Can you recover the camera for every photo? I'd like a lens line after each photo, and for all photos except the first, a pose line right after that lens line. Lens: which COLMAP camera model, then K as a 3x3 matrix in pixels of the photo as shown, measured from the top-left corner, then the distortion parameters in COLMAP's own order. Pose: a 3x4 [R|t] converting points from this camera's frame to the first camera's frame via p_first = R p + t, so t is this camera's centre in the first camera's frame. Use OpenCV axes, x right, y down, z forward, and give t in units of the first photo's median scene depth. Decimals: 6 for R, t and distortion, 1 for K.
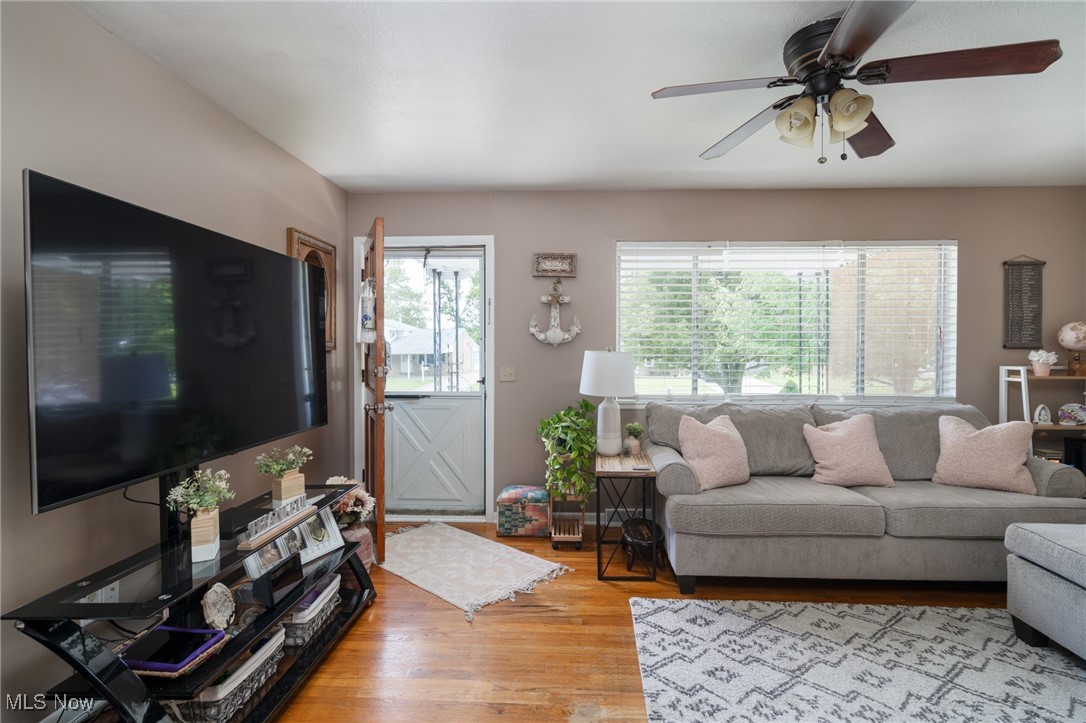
lens RADIAL K [[503.3, 0, 568.4], [0, 503.3, 357.0], [0, 0, 1]] dist [-0.001214, 0.000462]
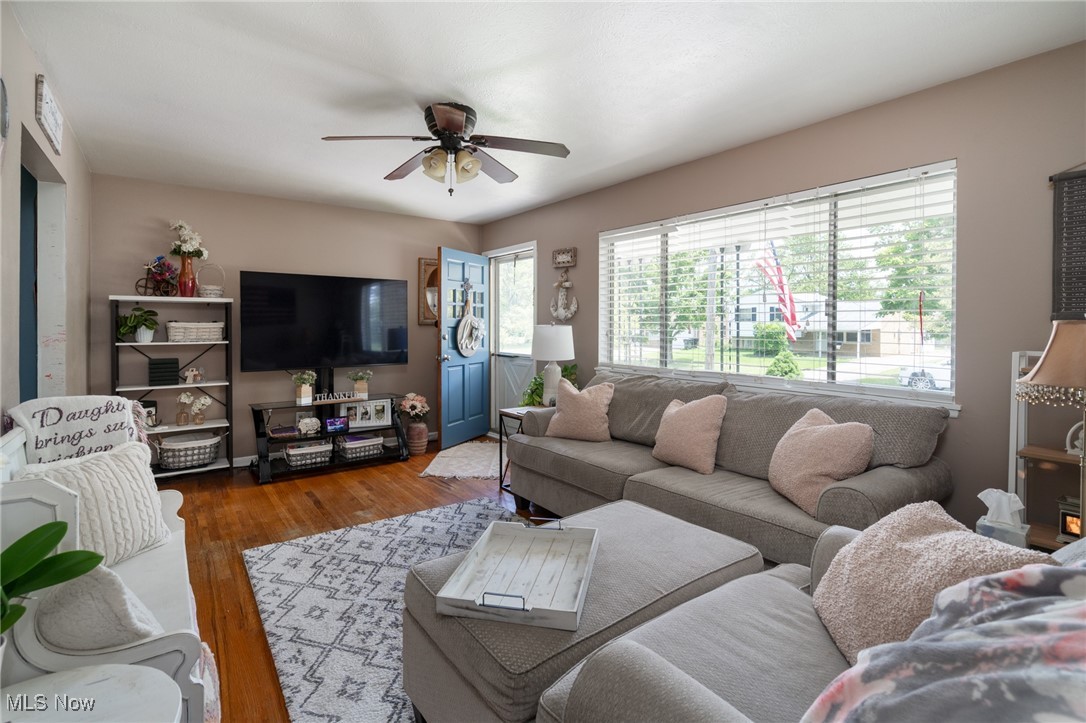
lens RADIAL K [[521.4, 0, 540.7], [0, 521.4, 325.8], [0, 0, 1]] dist [0.000441, 0.000160]
pose [[0.614842, 0.003117, -0.788644, 1.120246], [-0.014977, 0.999858, -0.007725, 0.000808], [0.788508, 0.016561, 0.614801, 0.163989]]
